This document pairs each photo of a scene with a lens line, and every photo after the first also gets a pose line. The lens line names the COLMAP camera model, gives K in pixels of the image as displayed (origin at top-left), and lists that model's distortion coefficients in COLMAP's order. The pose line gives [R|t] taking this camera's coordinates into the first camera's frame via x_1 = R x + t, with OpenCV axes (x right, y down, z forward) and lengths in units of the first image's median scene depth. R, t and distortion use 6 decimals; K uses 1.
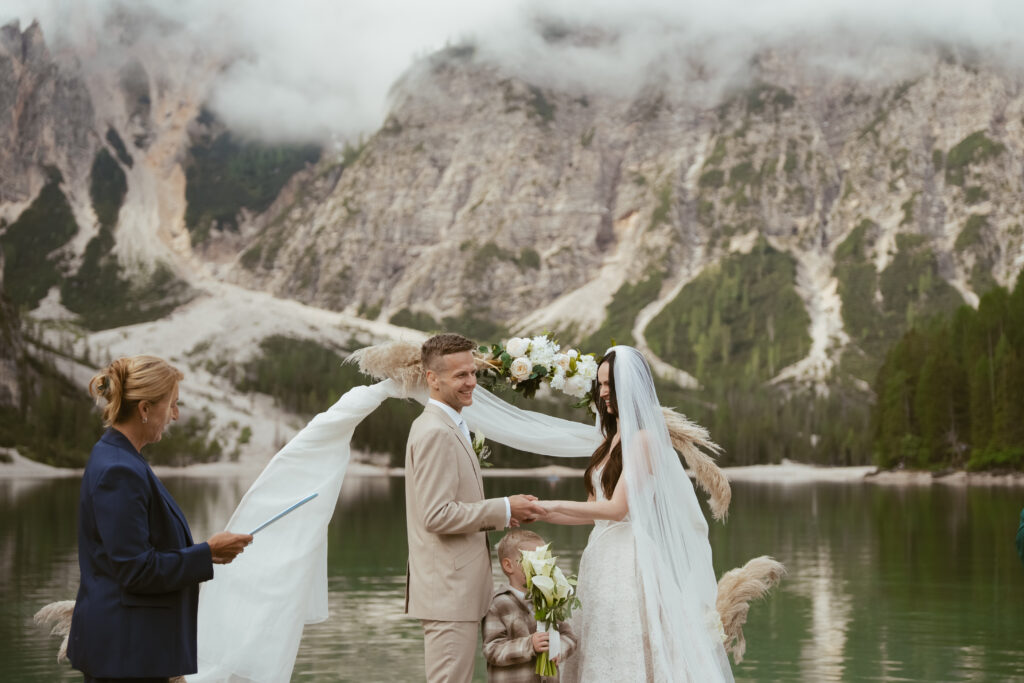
lens RADIAL K [[1929.0, 0, 512.7], [0, 1929.0, 340.6], [0, 0, 1]] dist [0.258316, 0.000000]
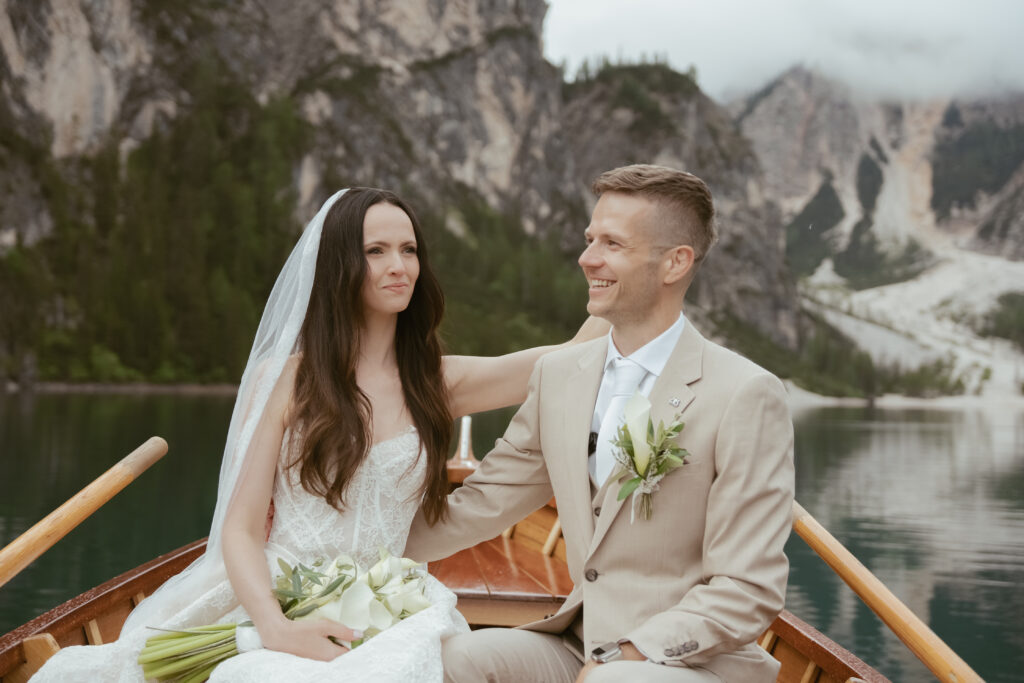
lens RADIAL K [[1190.3, 0, 590.9], [0, 1190.3, 343.1], [0, 0, 1]] dist [0.080055, 0.000000]
pose [[0.902445, -0.011206, -0.430660, -0.037655], [0.016523, 0.999826, 0.008608, 0.018455], [0.430488, -0.014884, 0.902473, 0.226928]]
